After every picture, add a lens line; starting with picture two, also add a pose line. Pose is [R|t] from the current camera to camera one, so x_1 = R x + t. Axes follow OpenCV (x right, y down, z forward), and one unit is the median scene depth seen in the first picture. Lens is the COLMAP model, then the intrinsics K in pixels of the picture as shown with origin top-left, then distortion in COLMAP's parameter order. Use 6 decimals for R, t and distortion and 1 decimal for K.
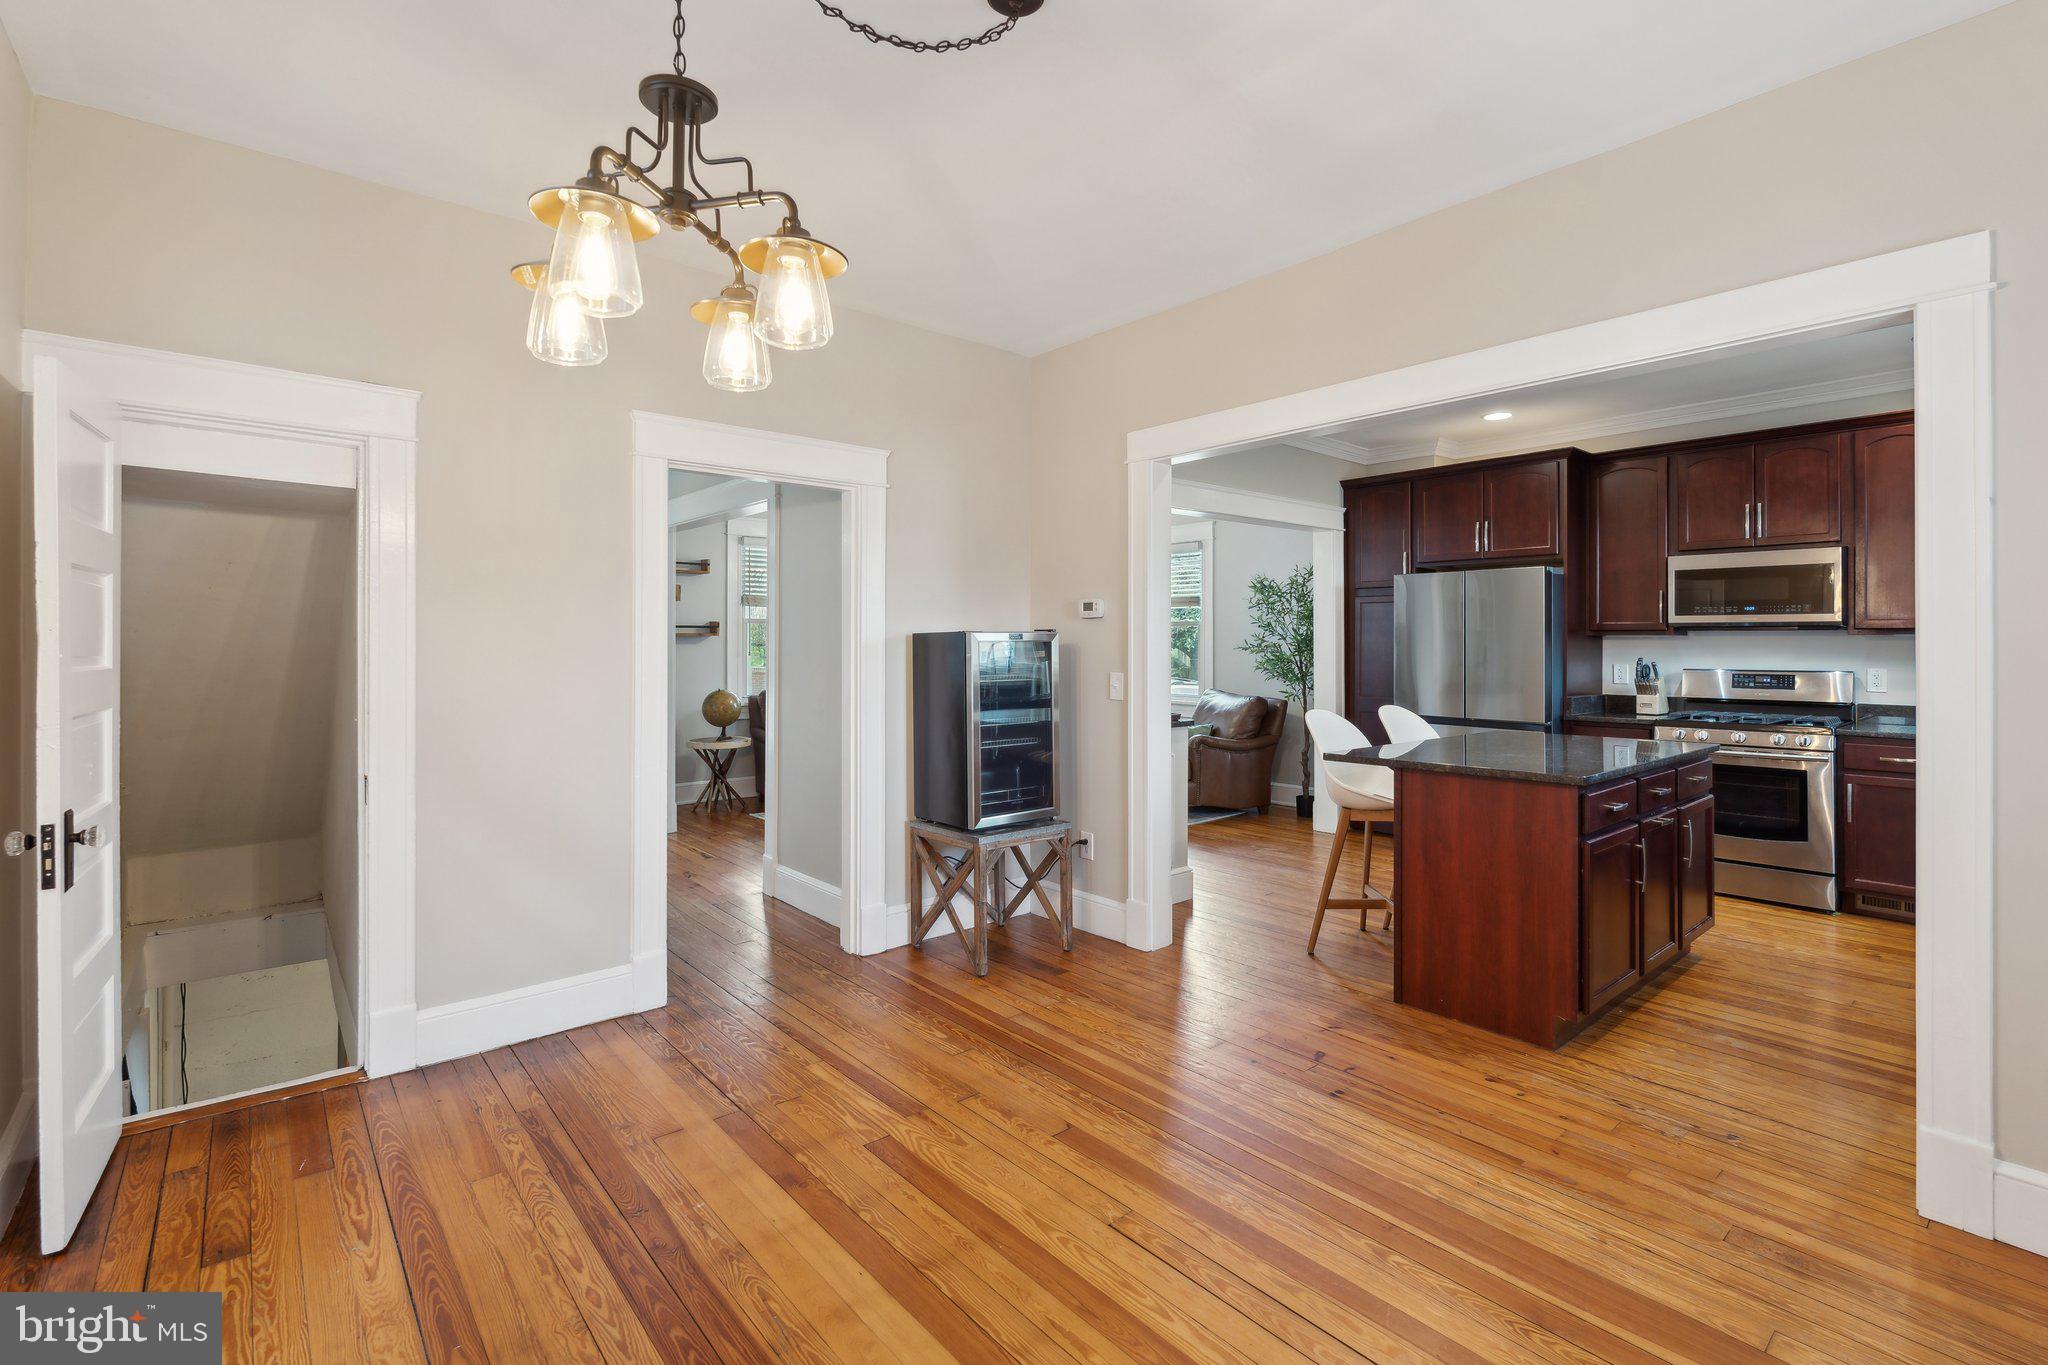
lens RADIAL K [[906.4, 0, 1020.3], [0, 906.4, 642.7], [0, 0, 1]] dist [-0.000596, -0.001958]
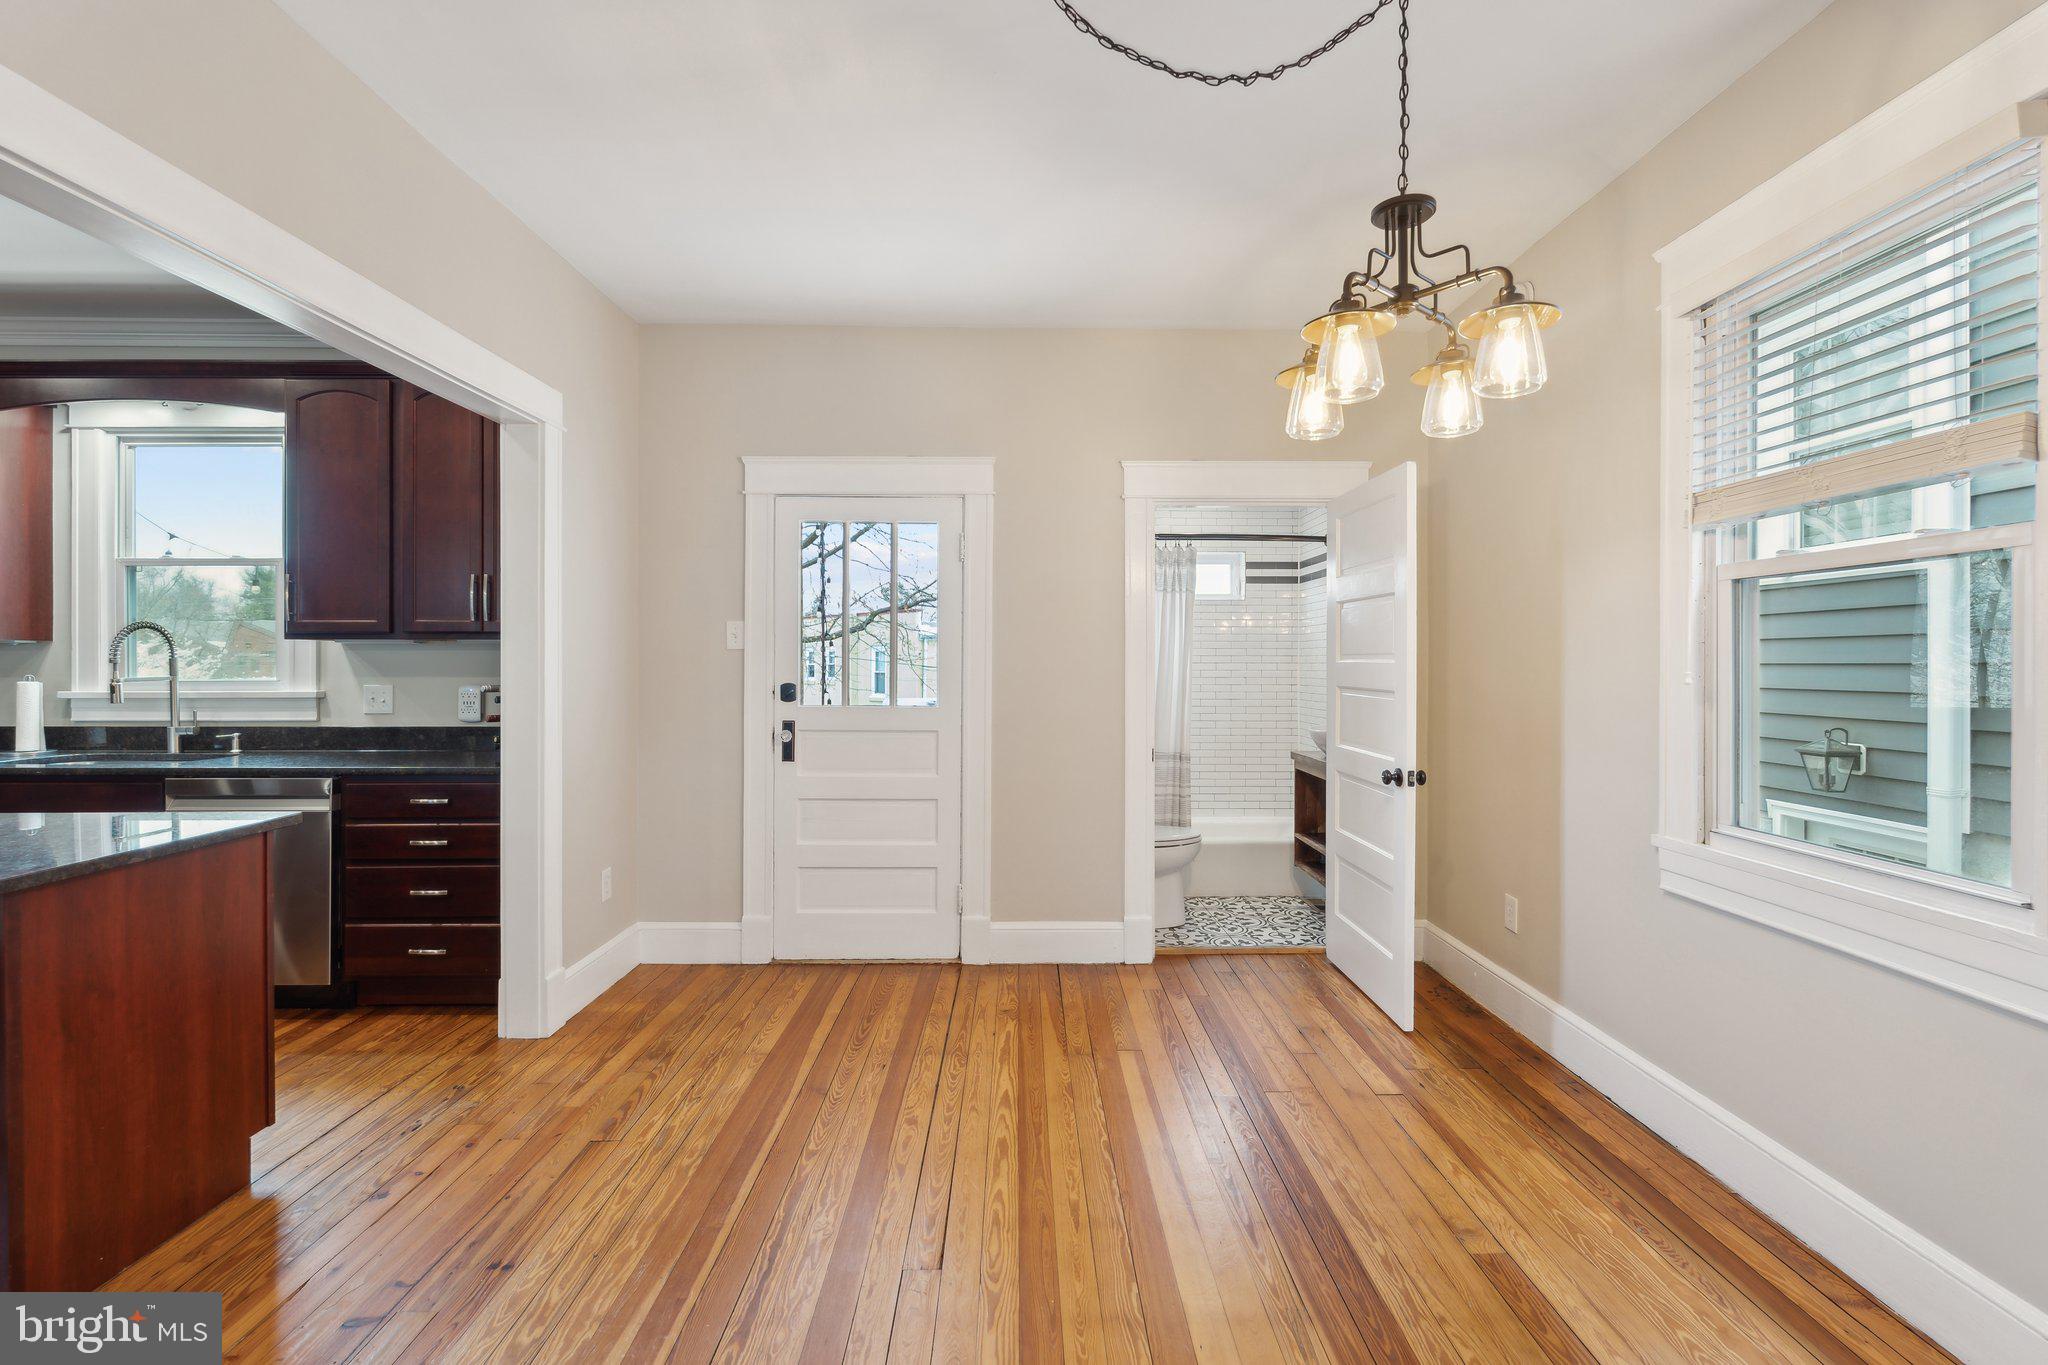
lens RADIAL K [[906.4, 0, 1017.9], [0, 906.4, 659.6], [0, 0, 1]] dist [-0.000596, -0.001958]
pose [[-0.761111, -0.002853, 0.648615, -0.227955], [-0.003979, 0.999992, -0.000270, 0.002929], [-0.648609, -0.002786, -0.761117, 0.662817]]
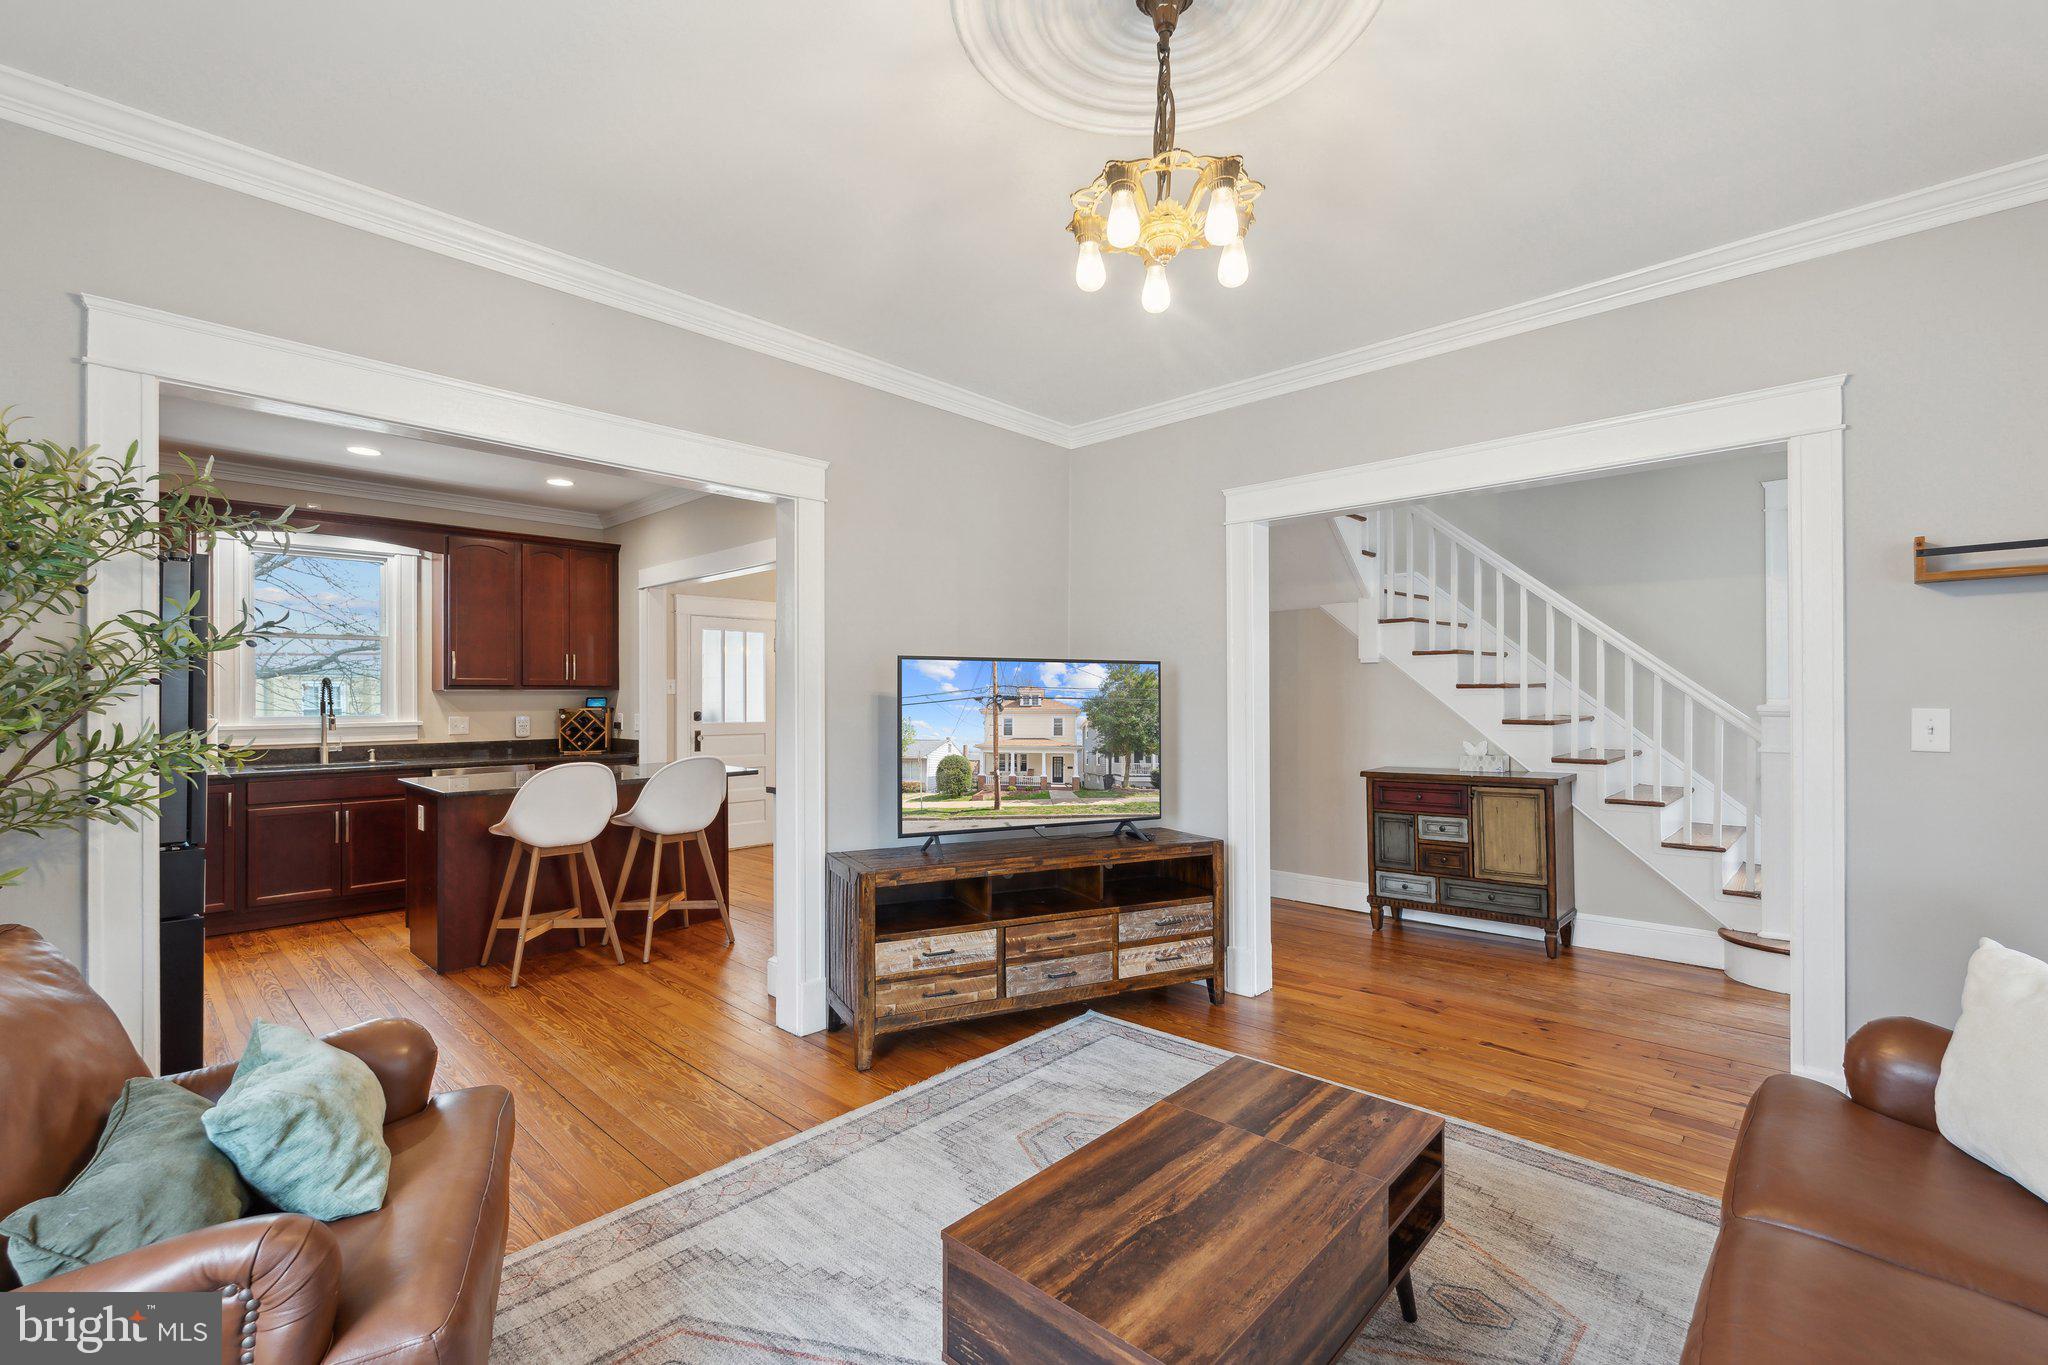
lens RADIAL K [[906.4, 0, 1008.3], [0, 906.4, 686.0], [0, 0, 1]] dist [-0.000596, -0.001958]
pose [[-0.996912, 0.000505, -0.078524, 0.024277], [0.001389, 0.999936, -0.011204, -0.000798], [0.078514, -0.011278, -0.996849, 1.738441]]
